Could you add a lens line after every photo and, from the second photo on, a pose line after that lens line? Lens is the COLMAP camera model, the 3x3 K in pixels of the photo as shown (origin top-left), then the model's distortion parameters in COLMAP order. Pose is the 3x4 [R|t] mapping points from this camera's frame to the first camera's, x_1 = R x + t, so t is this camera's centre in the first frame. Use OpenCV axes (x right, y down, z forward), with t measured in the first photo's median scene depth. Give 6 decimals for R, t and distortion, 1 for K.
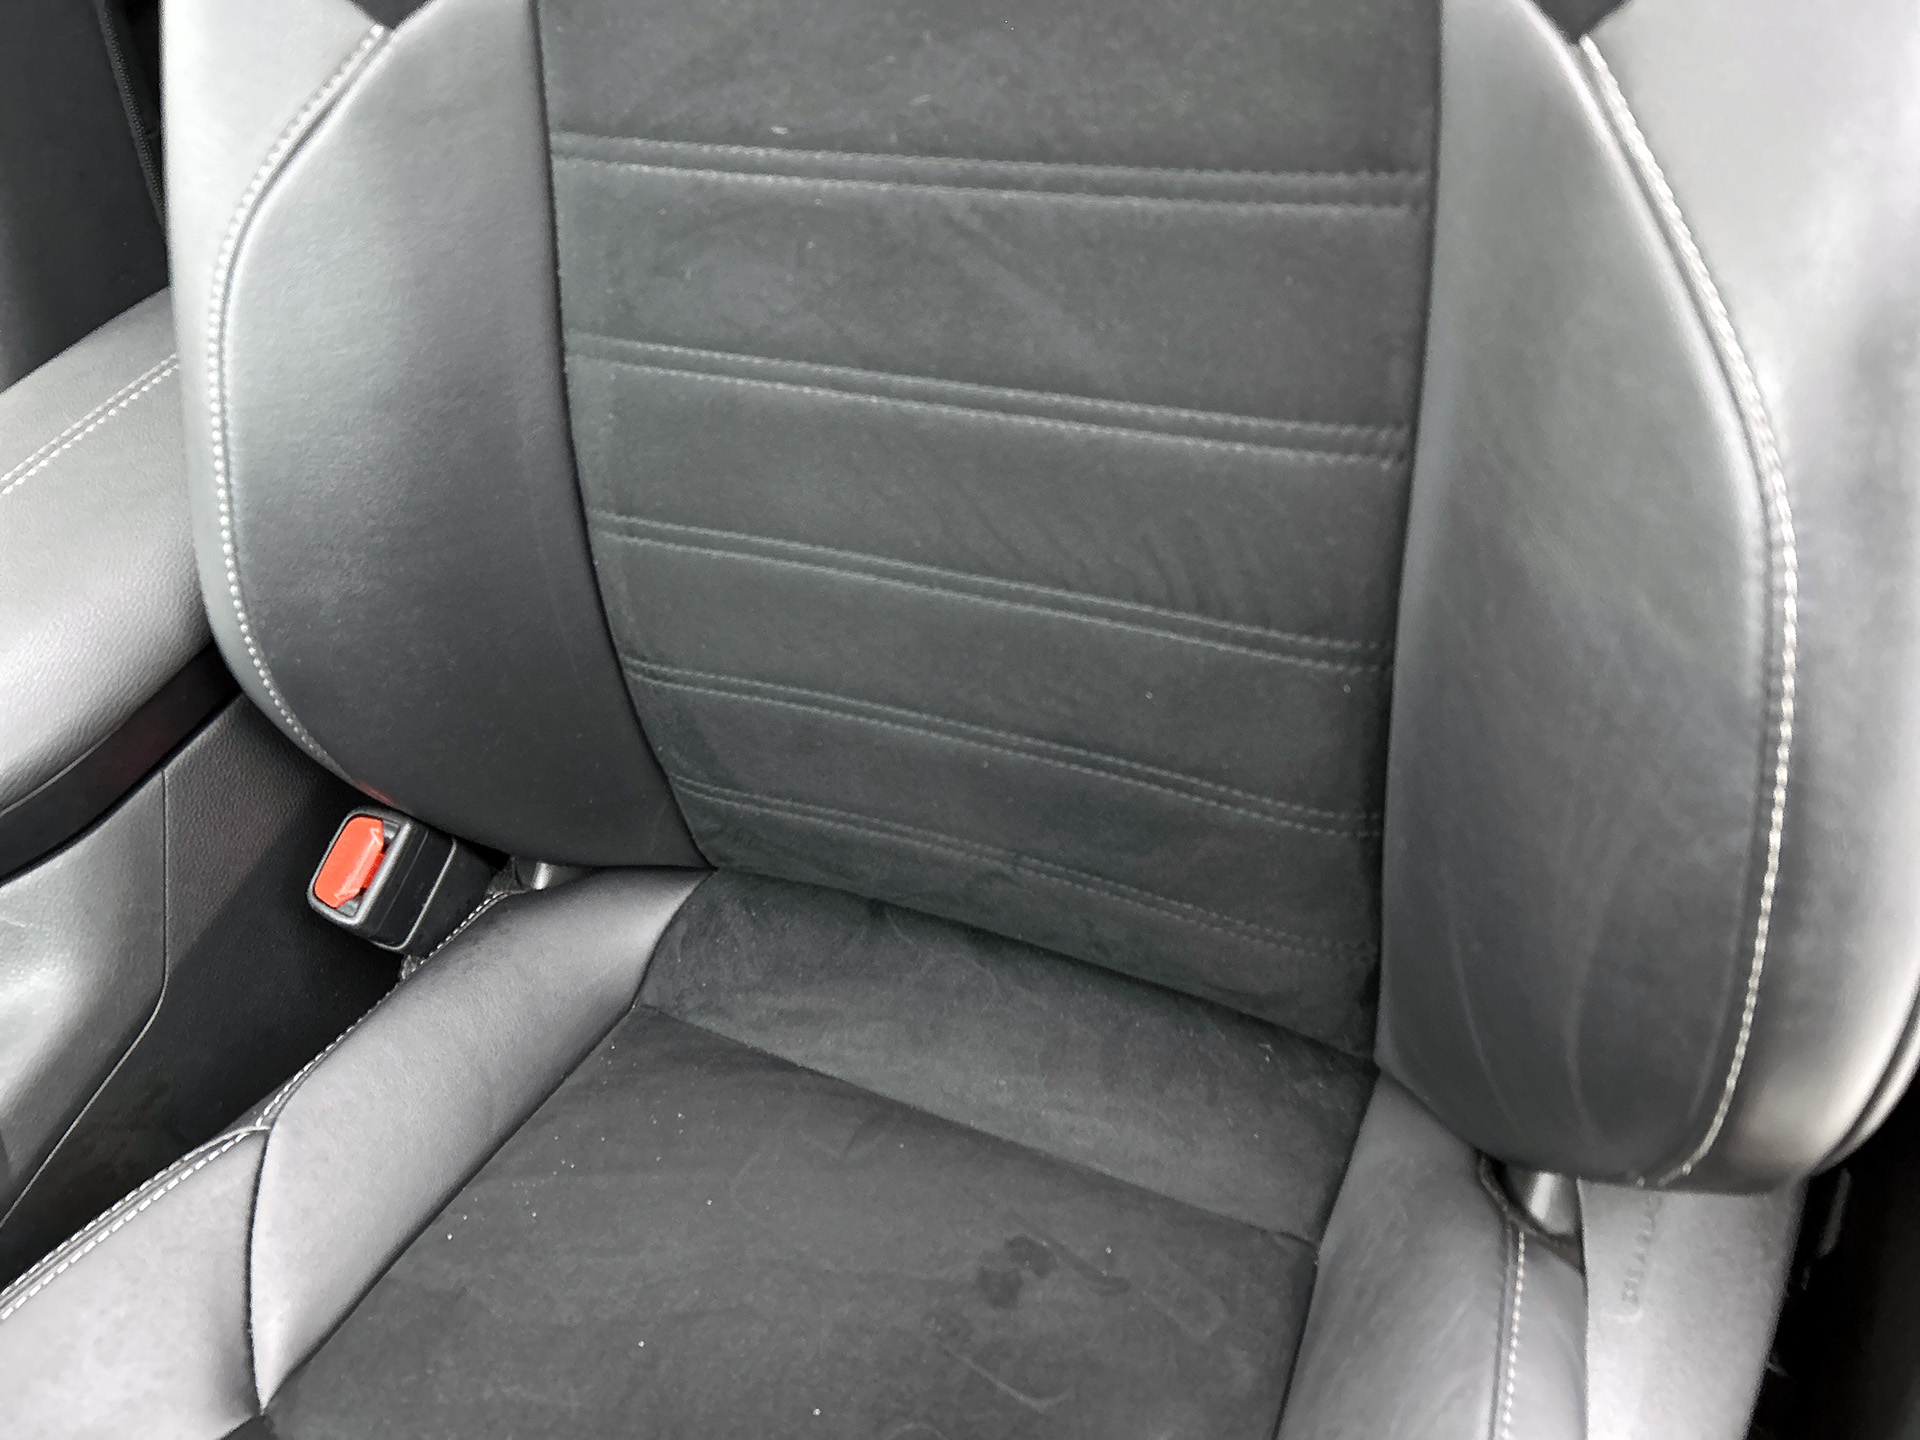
lens RADIAL K [[1447.7, 0, 960.0], [0, 1447.7, 720.0], [0, 0, 1]] dist [0.006346, 0.000021]
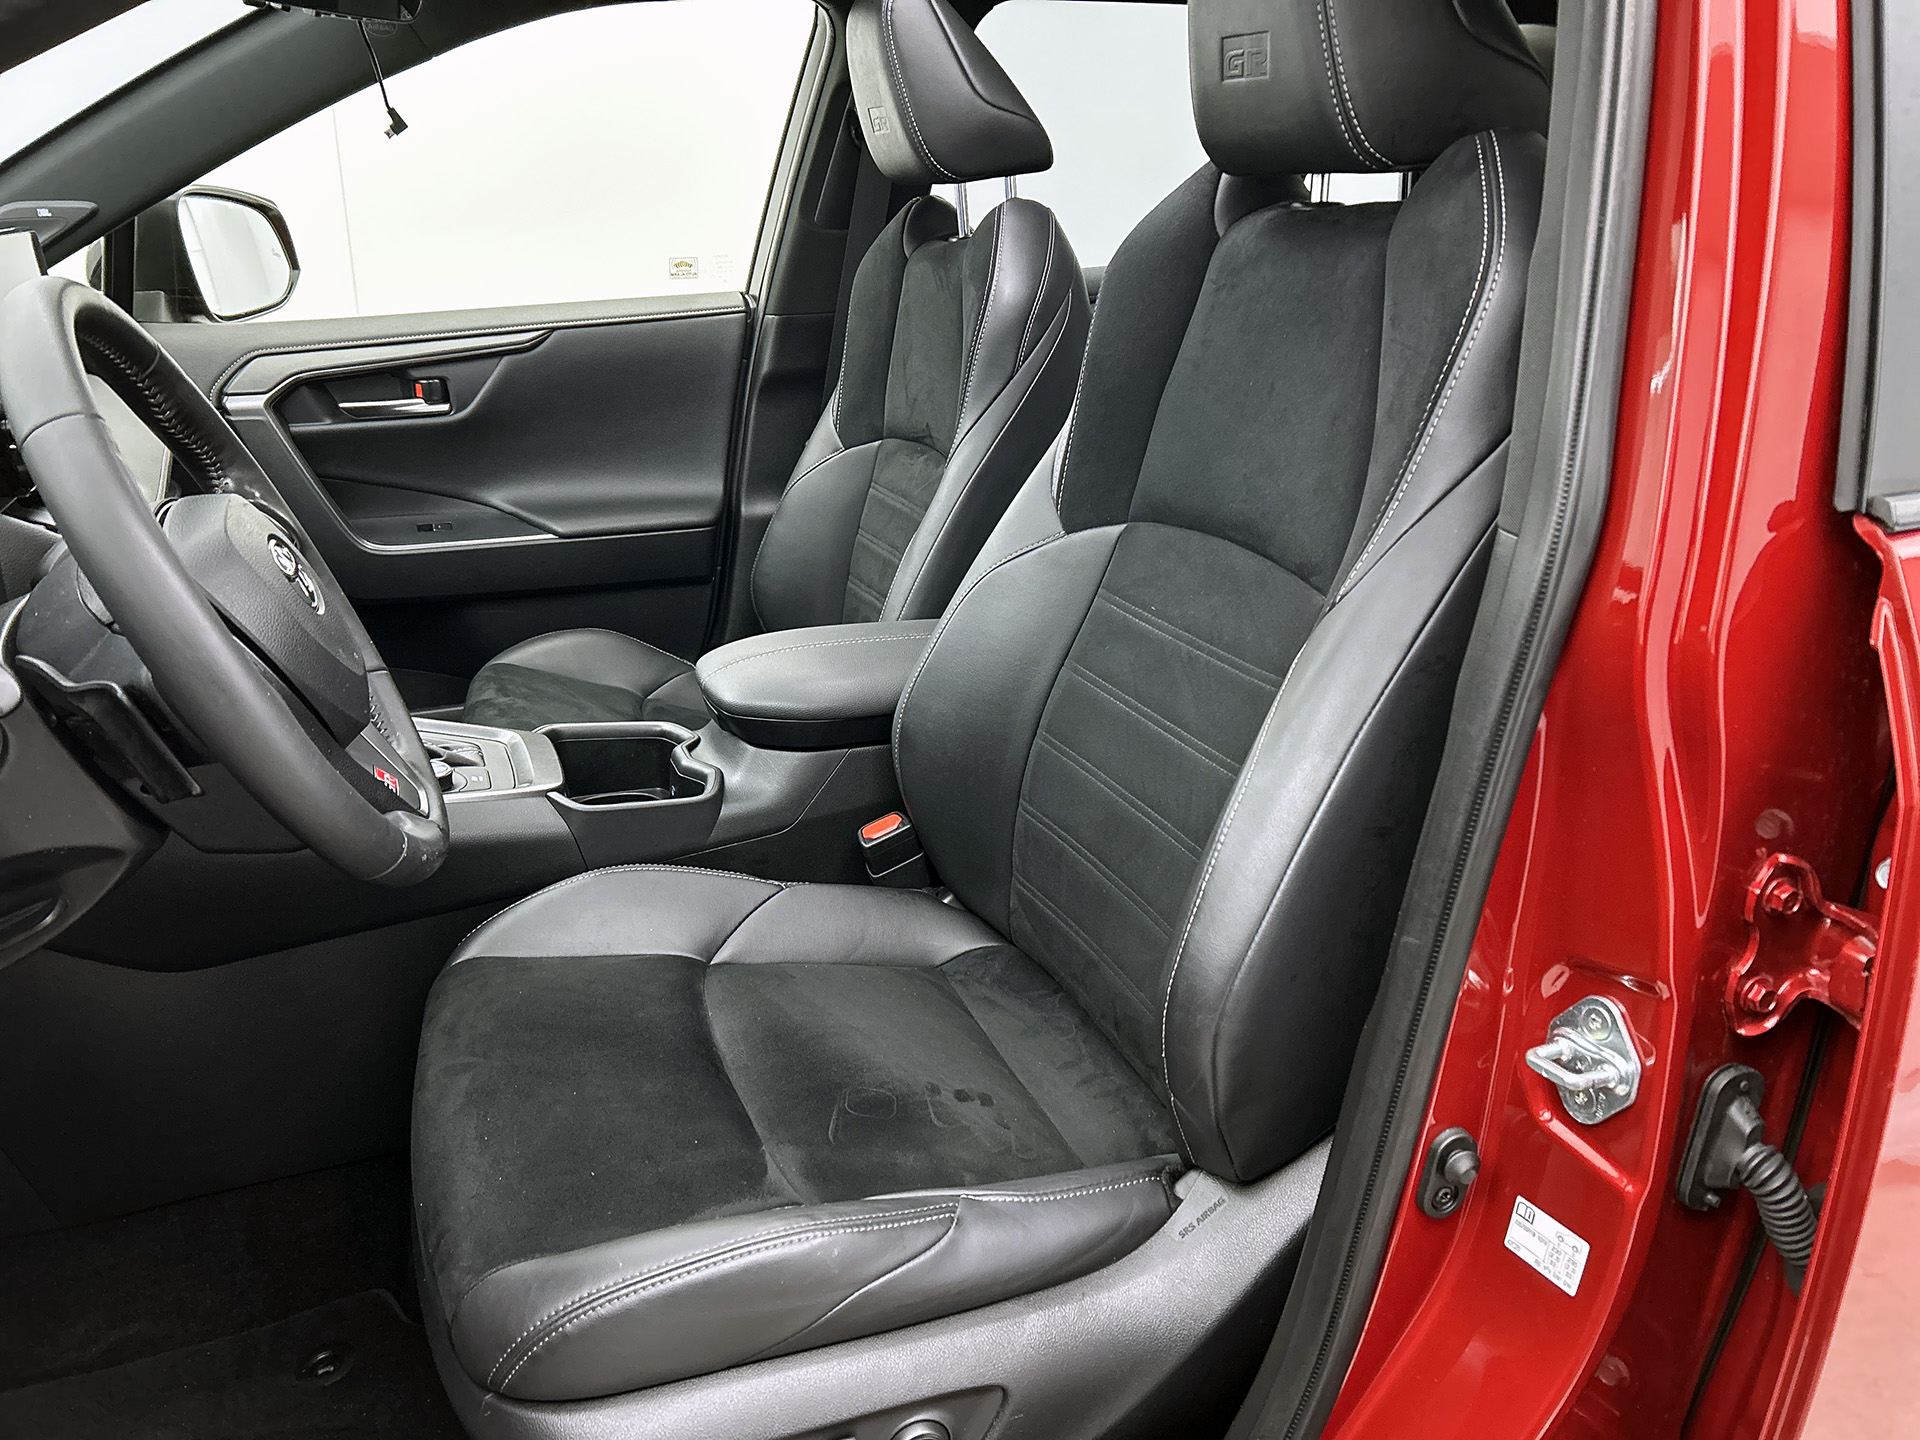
lens RADIAL K [[1447.7, 0, 960.0], [0, 1447.7, 720.0], [0, 0, 1]] dist [0.006346, 0.000021]
pose [[0.707913, 0.382185, -0.593964, 1.045467], [-0.592727, 0.778791, -0.205327, 0.403089], [0.384101, 0.497412, 0.777848, -0.867089]]
